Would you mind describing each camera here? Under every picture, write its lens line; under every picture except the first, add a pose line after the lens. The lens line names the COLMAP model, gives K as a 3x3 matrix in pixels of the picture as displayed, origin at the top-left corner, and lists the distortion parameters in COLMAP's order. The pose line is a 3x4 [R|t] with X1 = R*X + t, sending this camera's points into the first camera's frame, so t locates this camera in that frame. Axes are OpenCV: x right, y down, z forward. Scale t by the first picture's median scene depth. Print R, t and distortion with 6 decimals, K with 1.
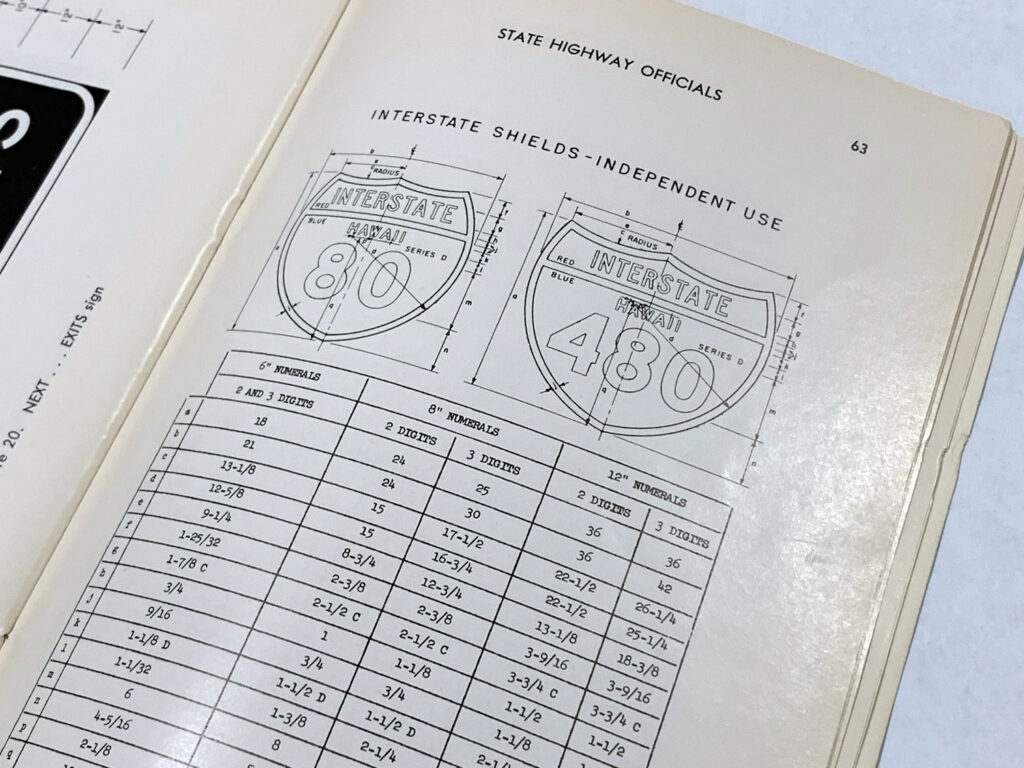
lens RADIAL K [[1459.2, 0, 512.0], [0, 1459.2, 384.0], [0, 0, 1]] dist [0.202498, -0.596007]
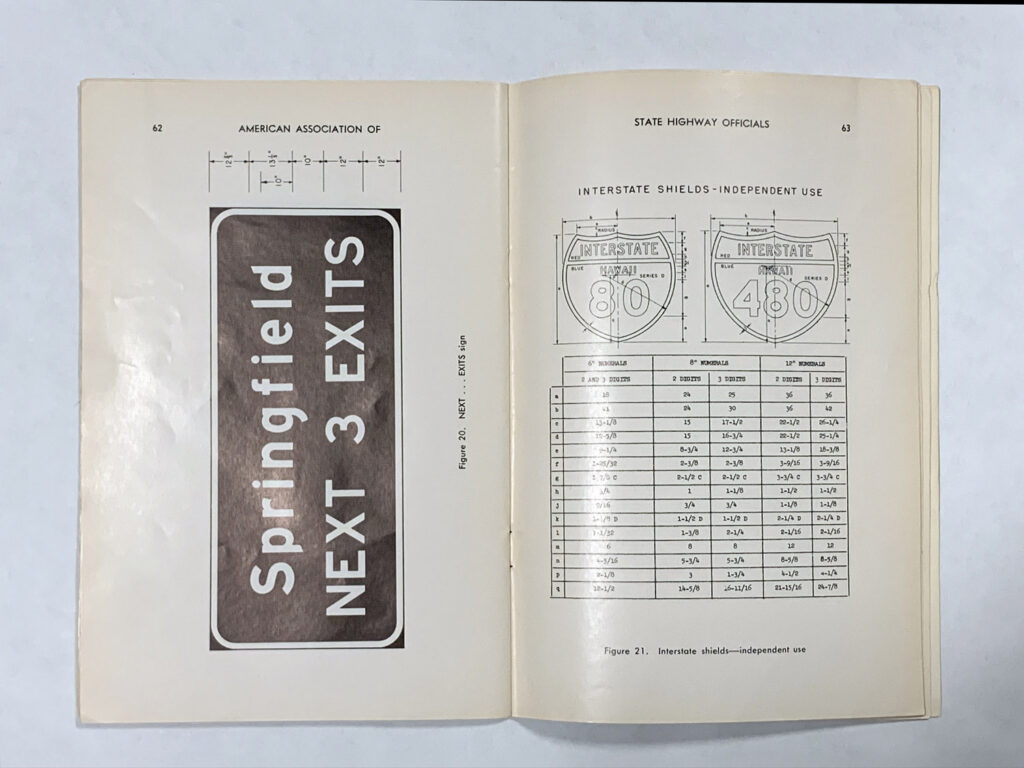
lens RADIAL K [[1459.2, 0, 512.0], [0, 1459.2, 384.0], [0, 0, 1]] dist [0.202498, -0.596007]
pose [[0.927816, -0.350597, 0.127434, -0.535044], [0.269556, 0.866248, 0.420658, -0.841429], [-0.257872, -0.355943, 0.898224, -0.692580]]
